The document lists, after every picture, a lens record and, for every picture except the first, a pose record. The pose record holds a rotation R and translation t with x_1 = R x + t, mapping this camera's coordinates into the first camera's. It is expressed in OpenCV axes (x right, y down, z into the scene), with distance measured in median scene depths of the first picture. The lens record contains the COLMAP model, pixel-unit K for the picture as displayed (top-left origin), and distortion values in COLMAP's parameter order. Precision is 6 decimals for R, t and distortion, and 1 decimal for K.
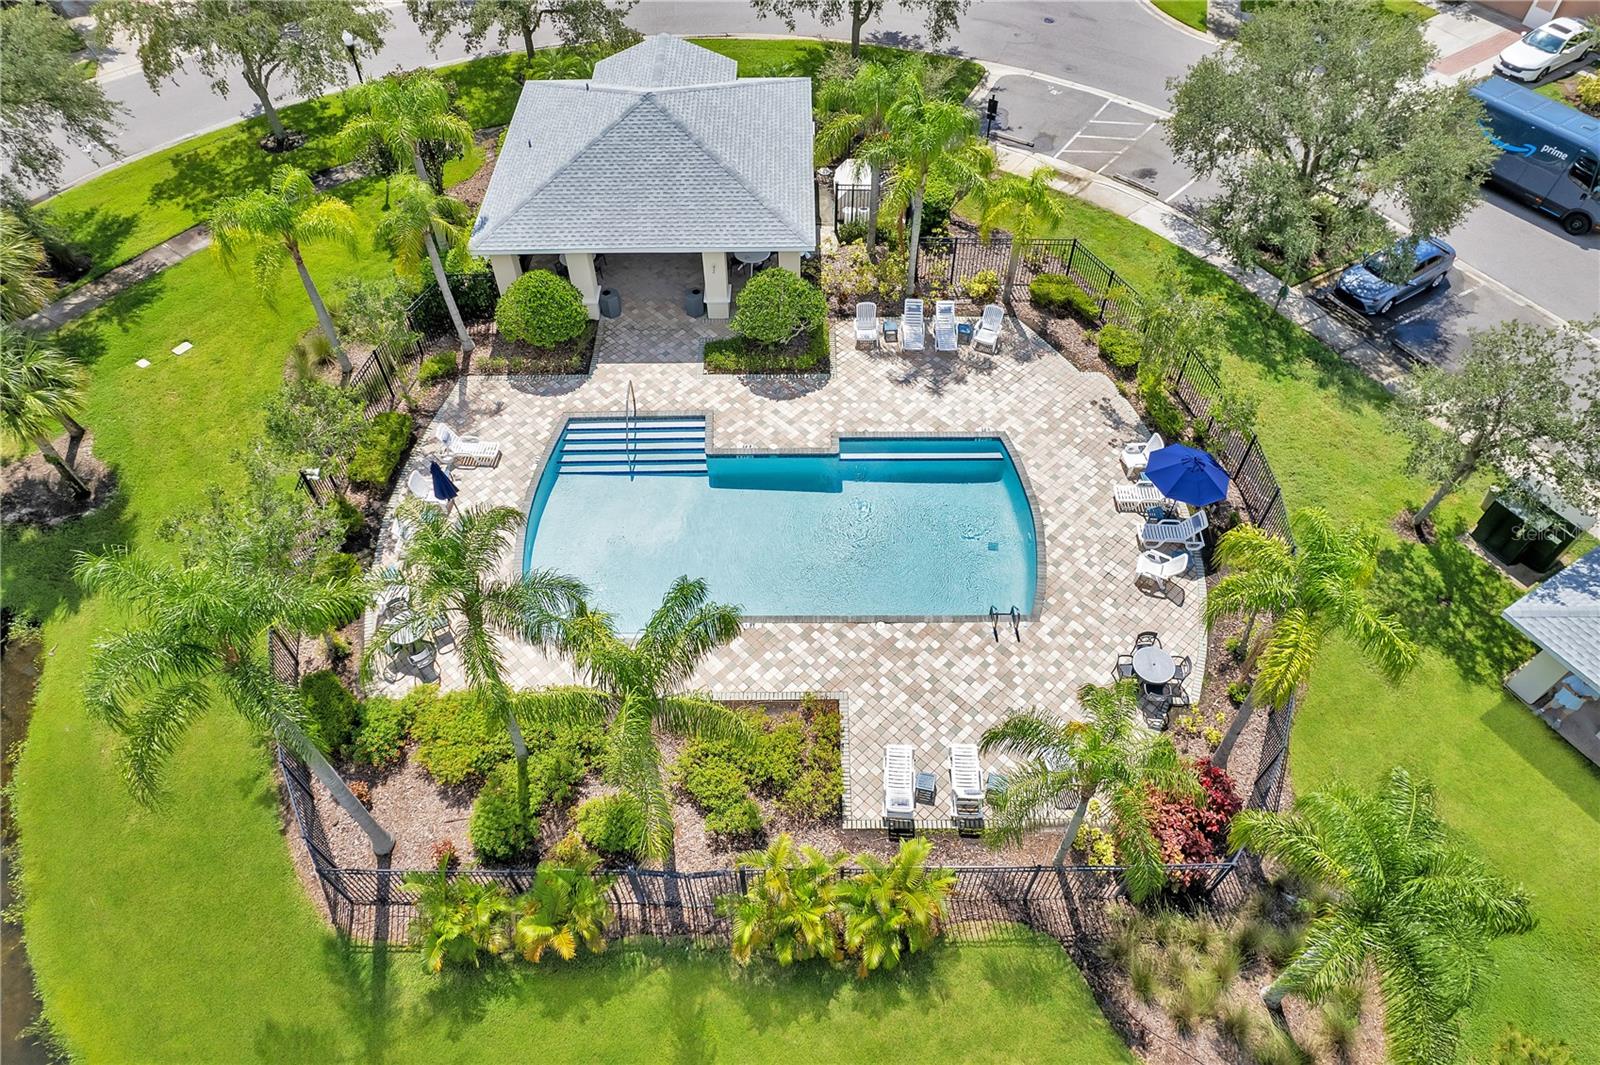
lens RADIAL K [[1024.8, 0, 807.3], [0, 1024.8, 543.1], [0, 0, 1]] dist [-0.083360, 0.072609]
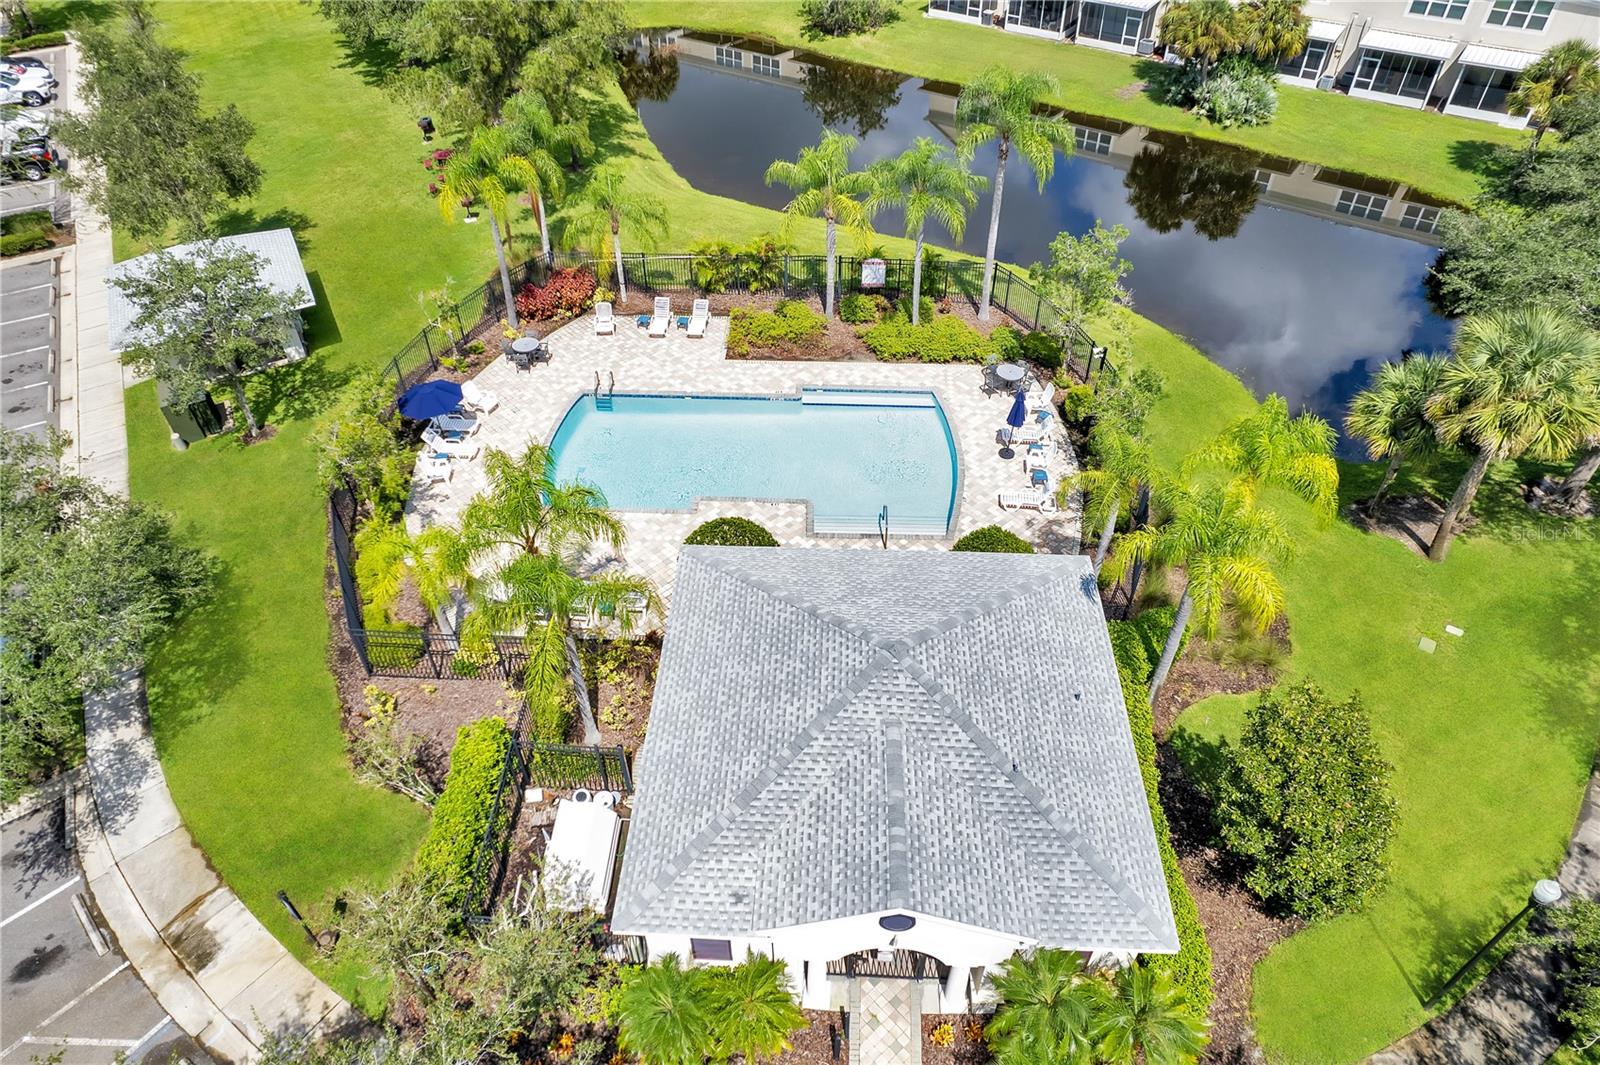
lens RADIAL K [[1024.8, 0, 807.3], [0, 1024.8, 543.1], [0, 0, 1]] dist [-0.083360, 0.072609]
pose [[-0.998826, -0.028701, 0.039034, -0.133208], [0.040823, -0.064636, 0.997074, -1.149120], [-0.026094, 0.997496, 0.065731, 0.934254]]
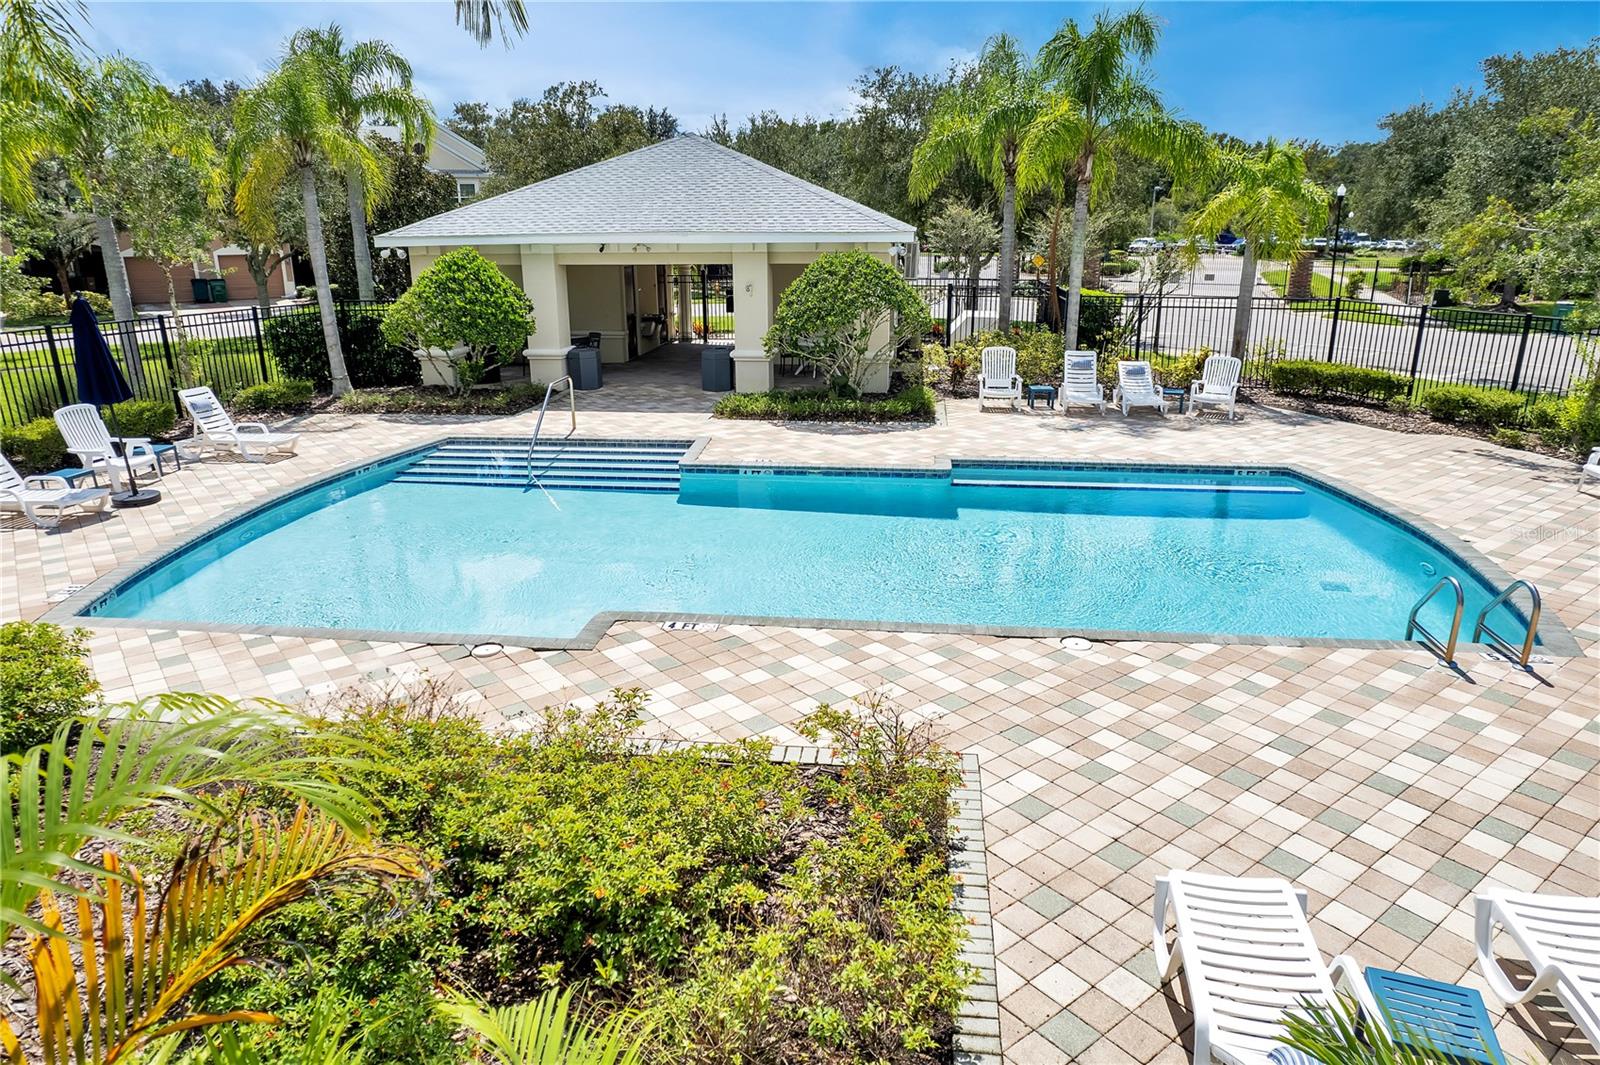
lens RADIAL K [[1024.8, 0, 807.3], [0, 1024.8, 543.1], [0, 0, 1]] dist [-0.083360, 0.072609]
pose [[0.993062, 0.034053, -0.112556, 0.018310], [-0.090759, 0.830575, -0.549461, 0.200498], [0.074775, 0.555864, 0.827903, 0.592045]]
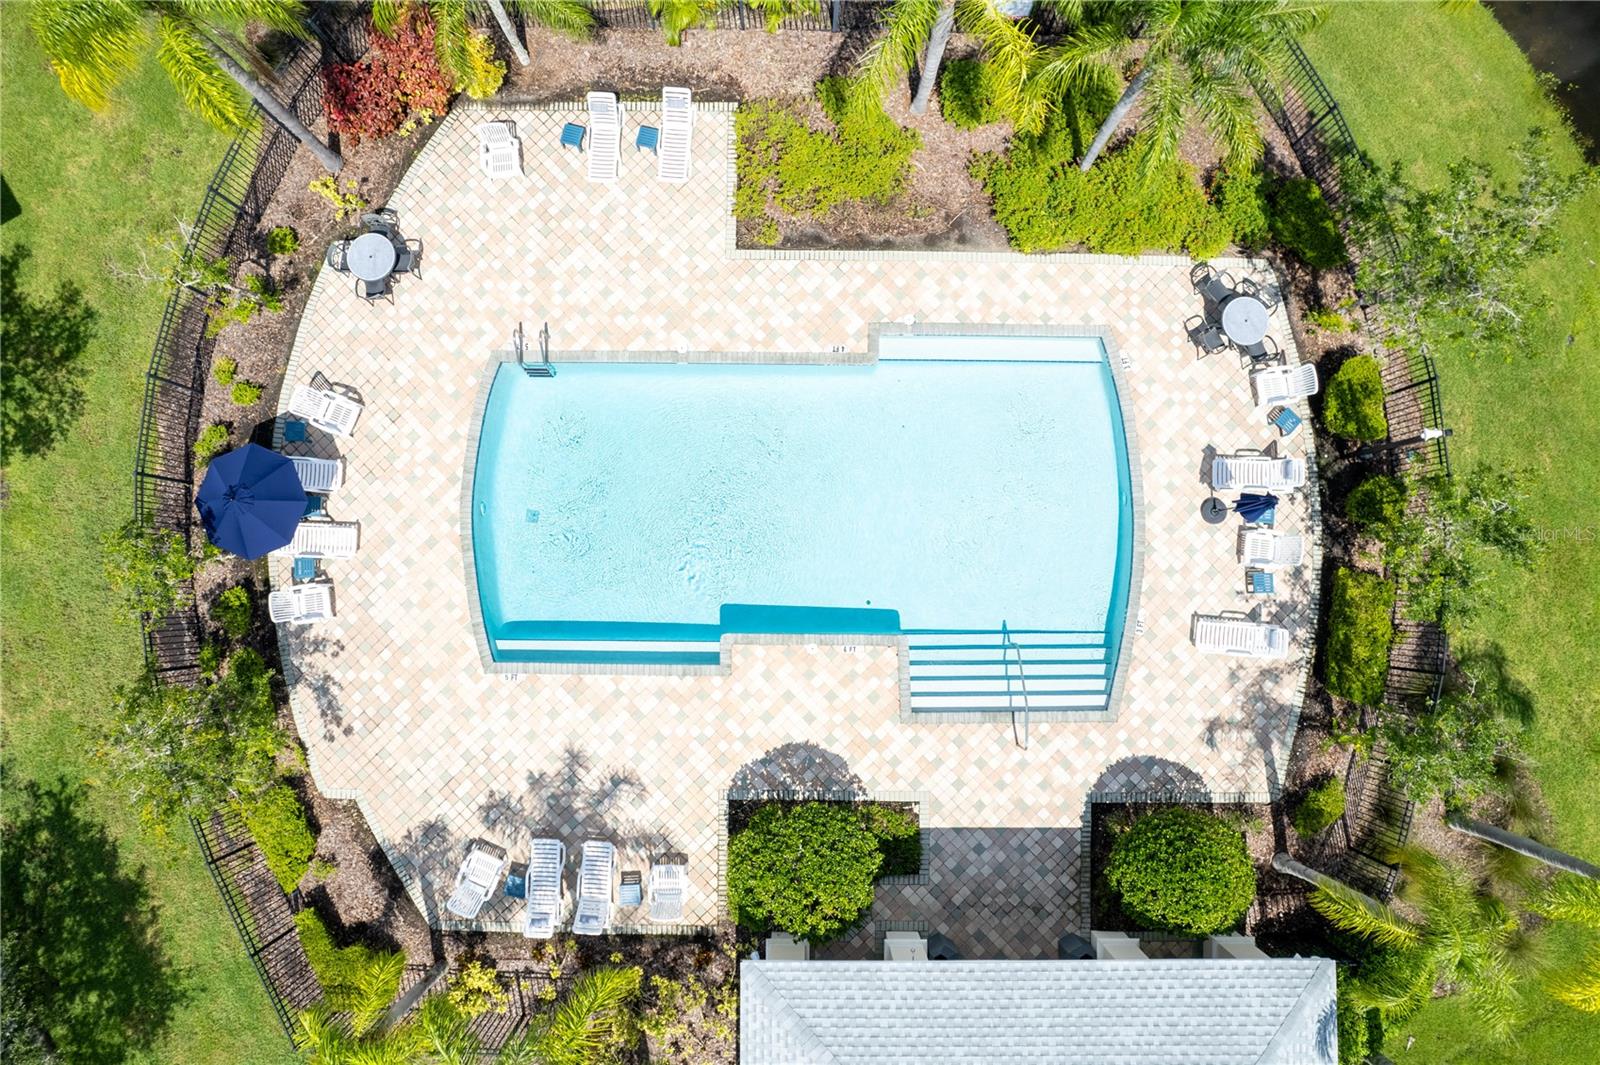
lens RADIAL K [[1024.8, 0, 807.3], [0, 1024.8, 543.1], [0, 0, 1]] dist [-0.083360, 0.072609]
pose [[-0.999904, -0.013810, -0.000807, -0.026896], [0.009805, -0.748673, 0.662867, -0.493607], [-0.009759, 0.662796, 0.748736, 0.402764]]
